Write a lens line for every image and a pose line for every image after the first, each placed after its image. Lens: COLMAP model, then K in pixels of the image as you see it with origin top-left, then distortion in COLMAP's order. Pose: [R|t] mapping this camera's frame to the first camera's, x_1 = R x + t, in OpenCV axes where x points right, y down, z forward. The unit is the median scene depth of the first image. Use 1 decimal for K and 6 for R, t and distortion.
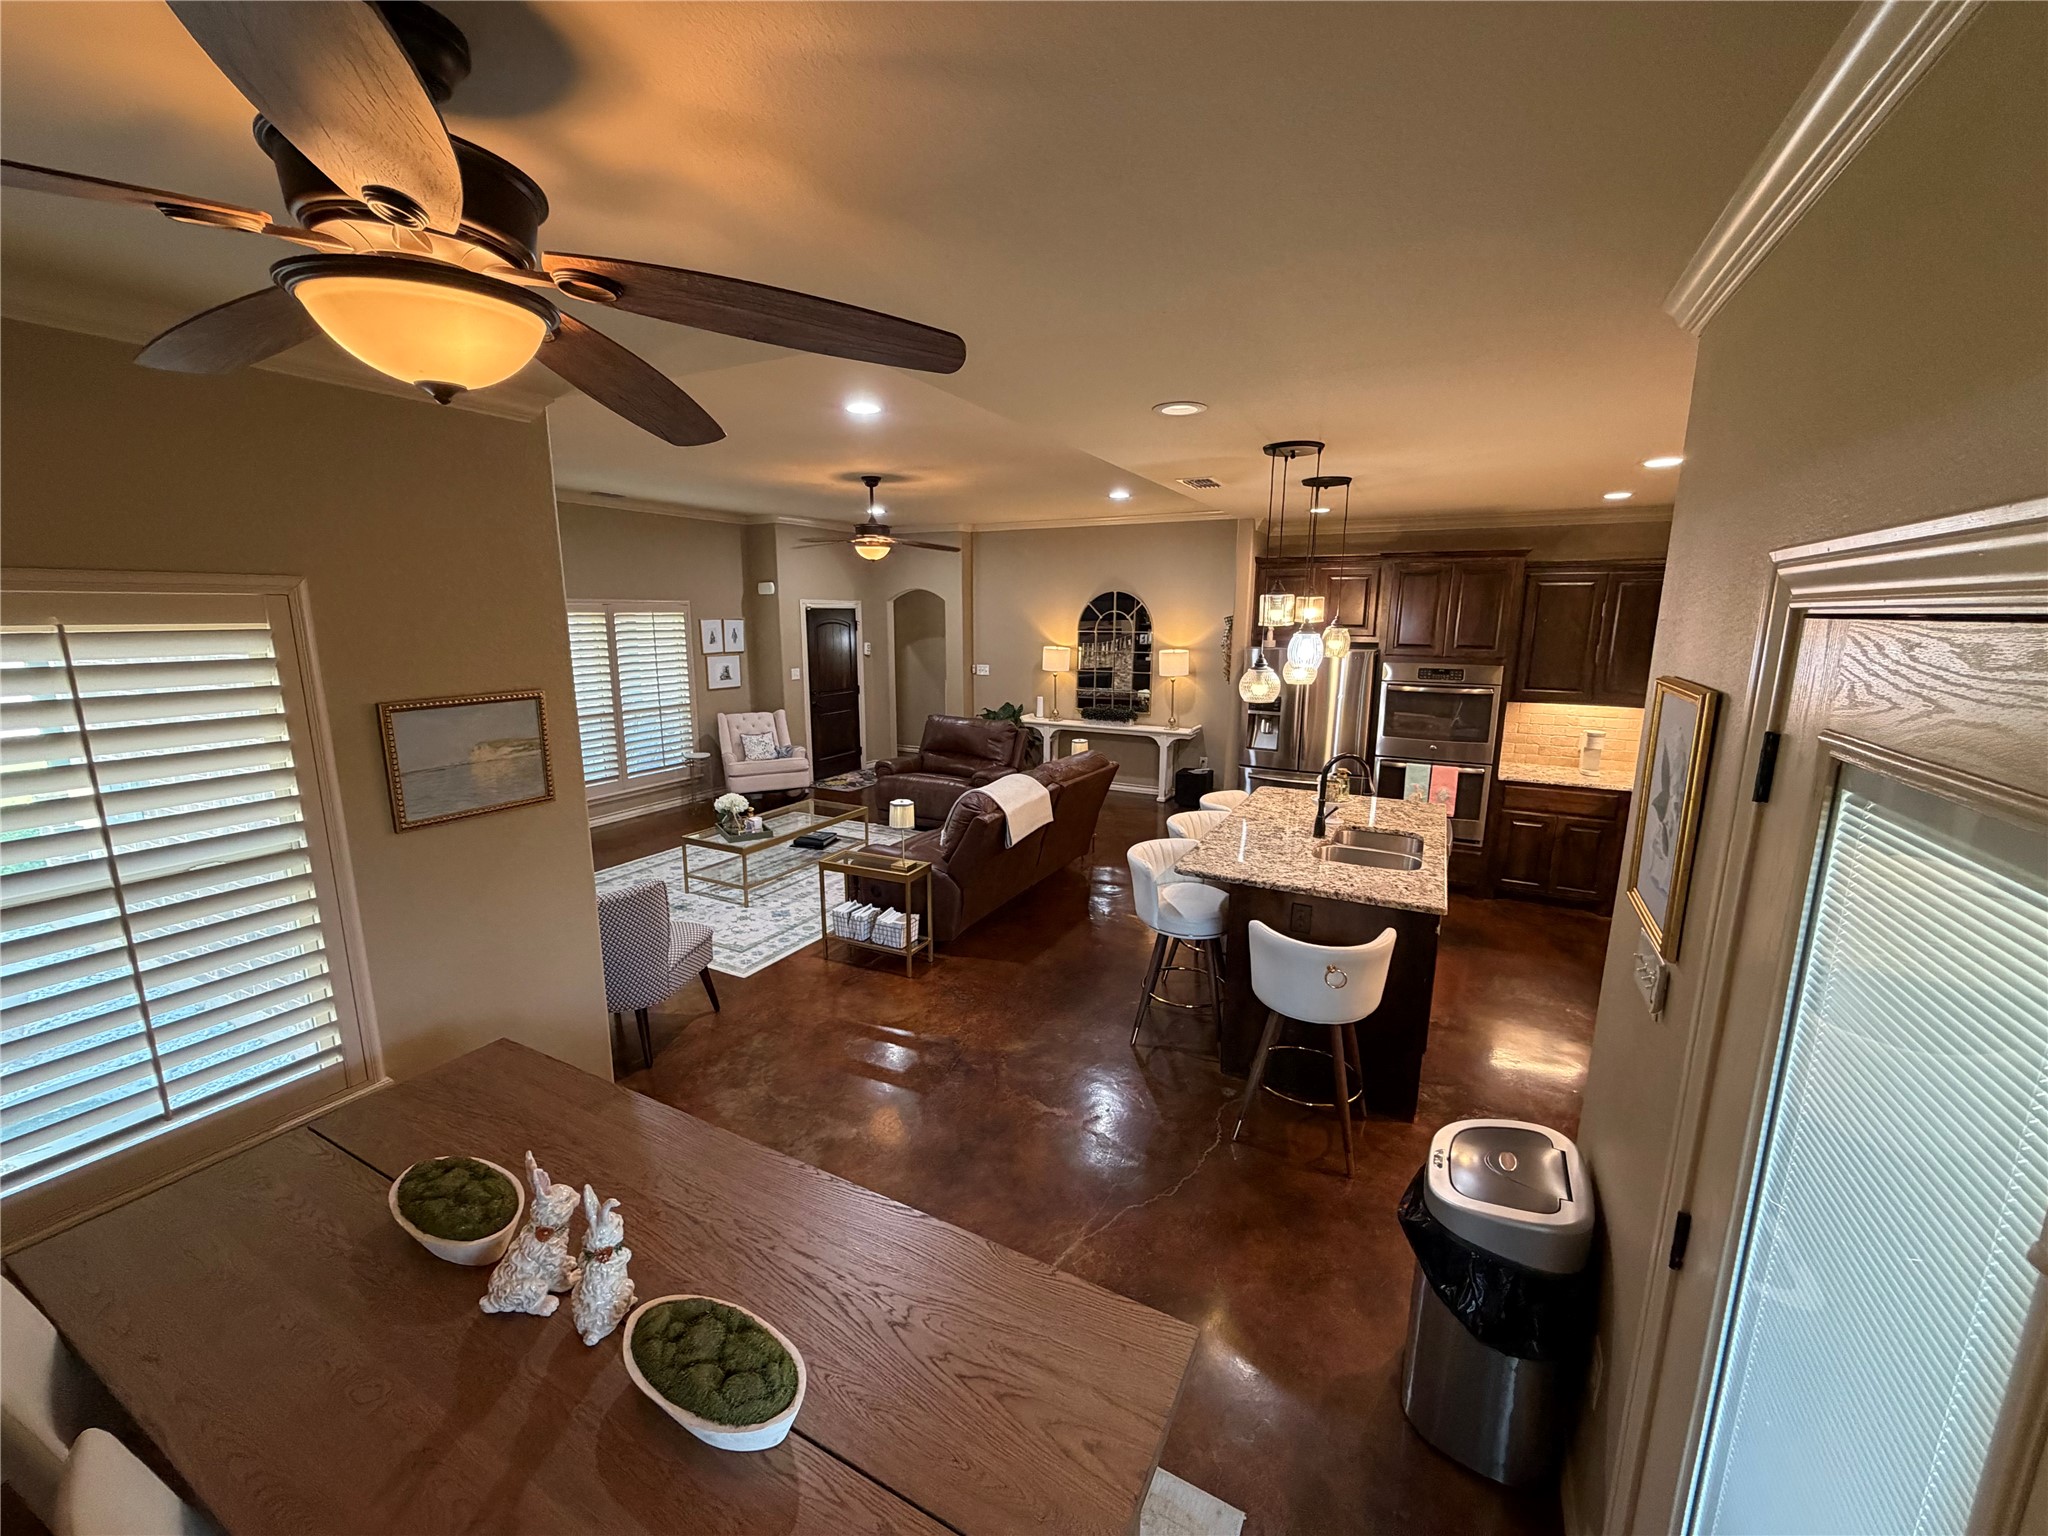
lens RADIAL K [[814.3, 0, 1020.2], [0, 814.3, 769.4], [0, 0, 1]] dist [0.000210, 0.000370]
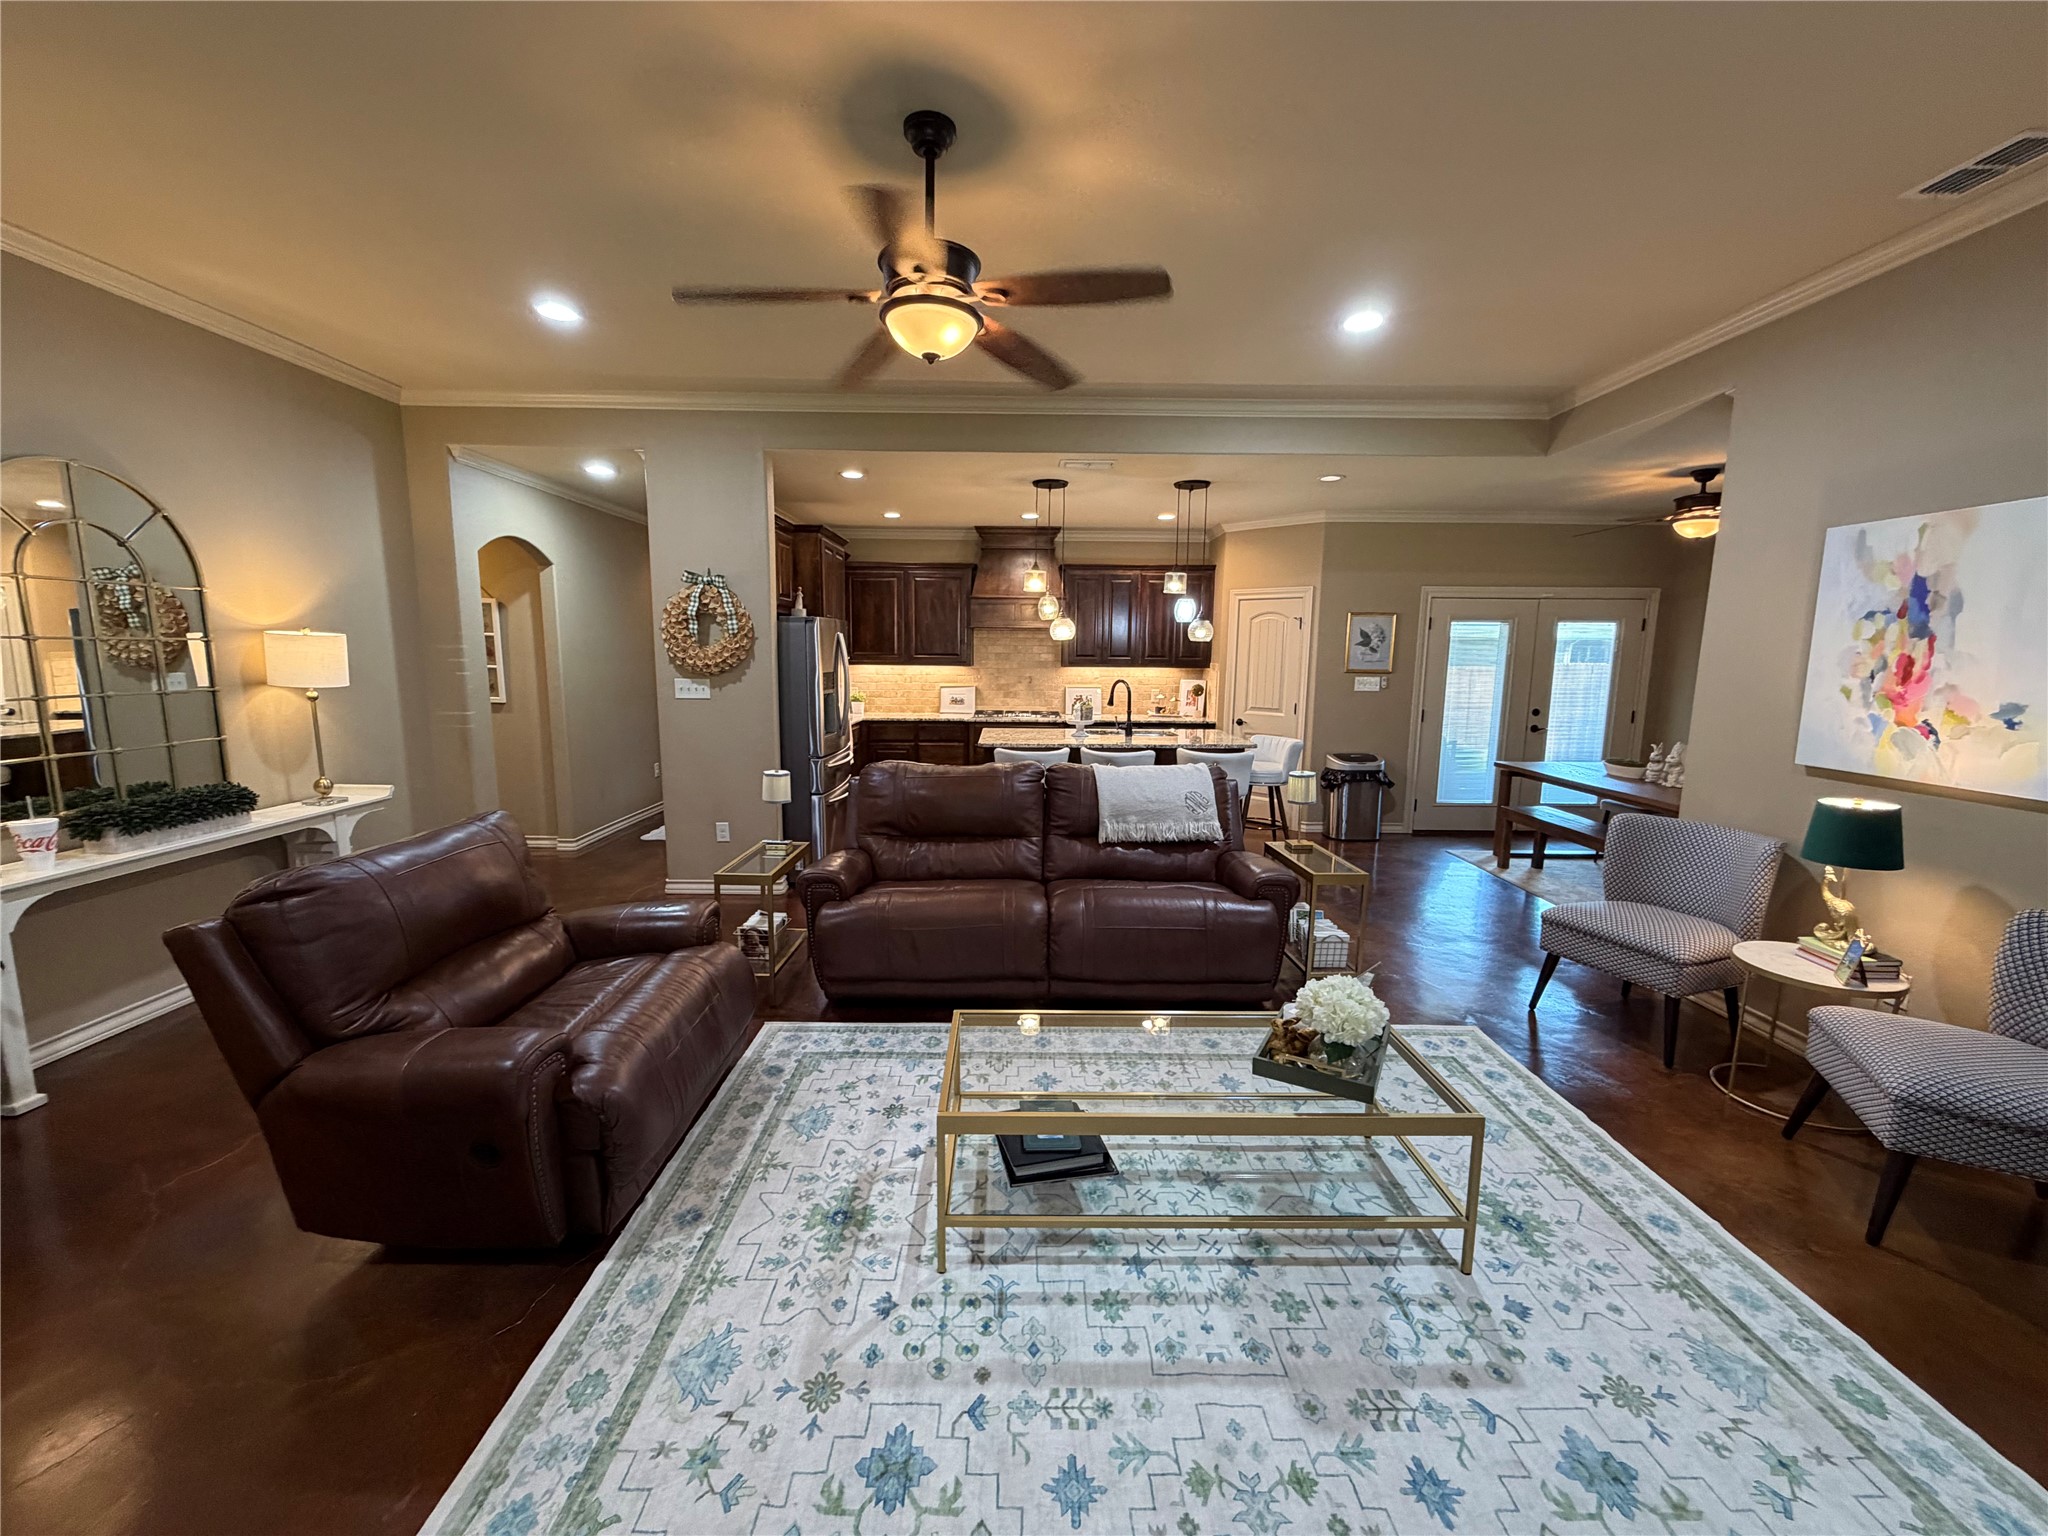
lens RADIAL K [[814.3, 0, 1020.2], [0, 814.3, 769.4], [0, 0, 1]] dist [0.000210, 0.000370]
pose [[-0.468545, -0.139990, 0.872278, -0.538365], [0.157557, 0.958295, 0.238426, -0.154865], [-0.869277, 0.249147, -0.426947, 1.141743]]
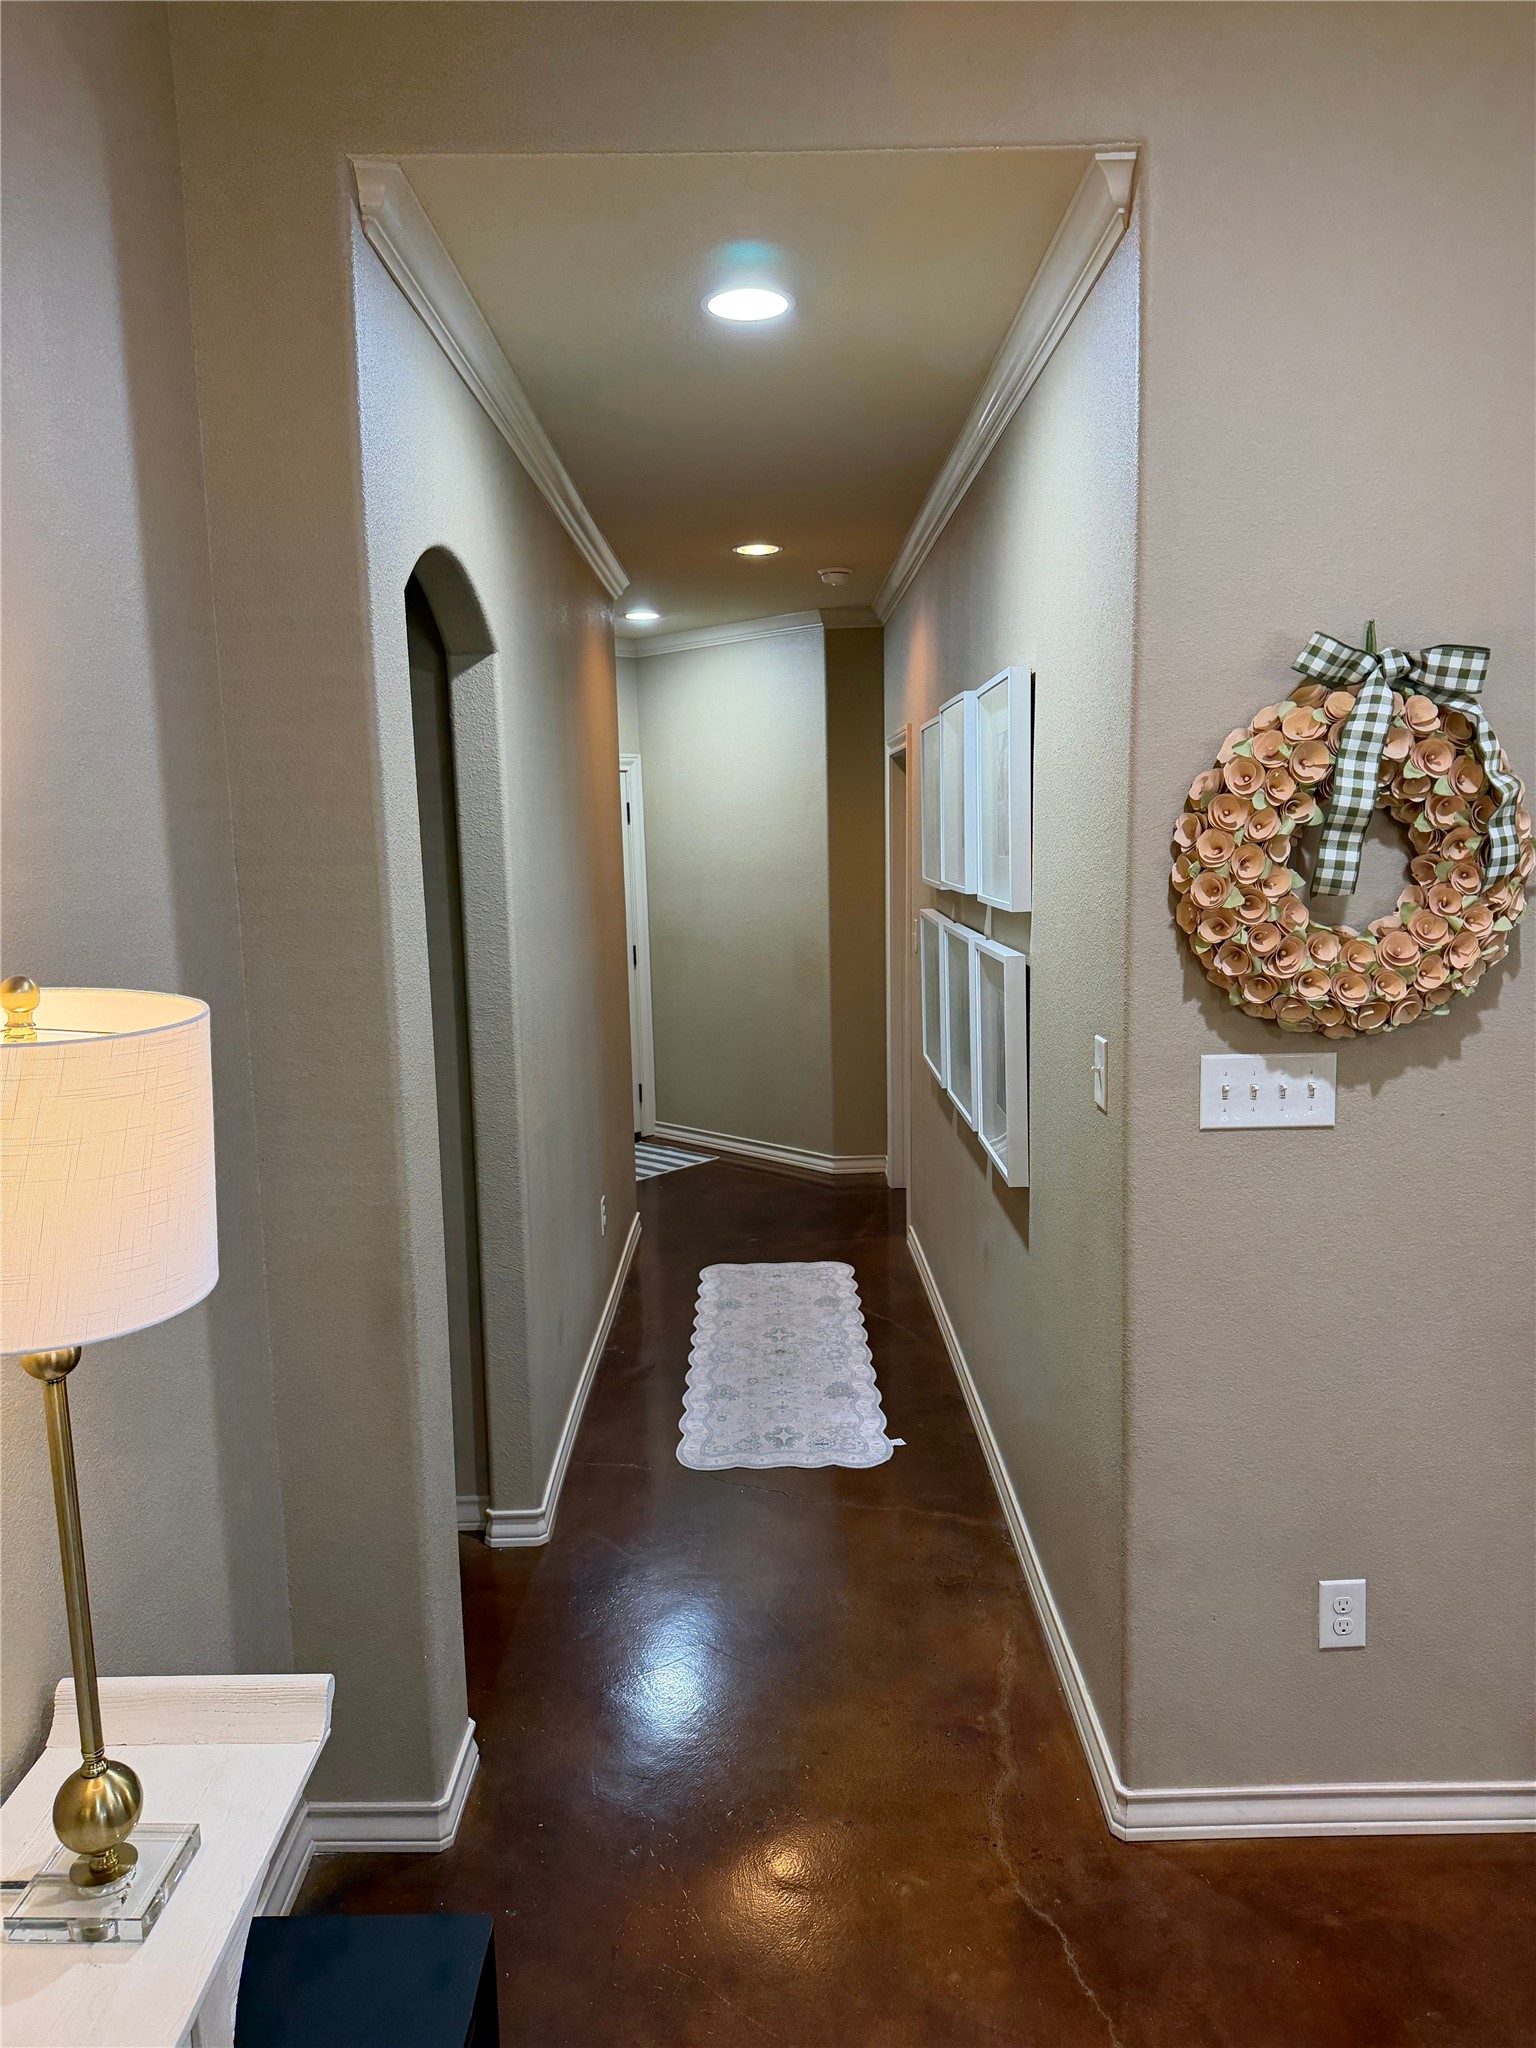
lens RADIAL K [[1471.7, 0, 760.8], [0, 1471.7, 1035.7], [0, 0, 1]] dist [0.025643, -0.004216]
pose [[-0.470445, -0.123151, 0.873794, 0.032037], [0.188162, 0.953441, 0.235681, -0.215617], [-0.862135, 0.275290, -0.425369, 1.322784]]
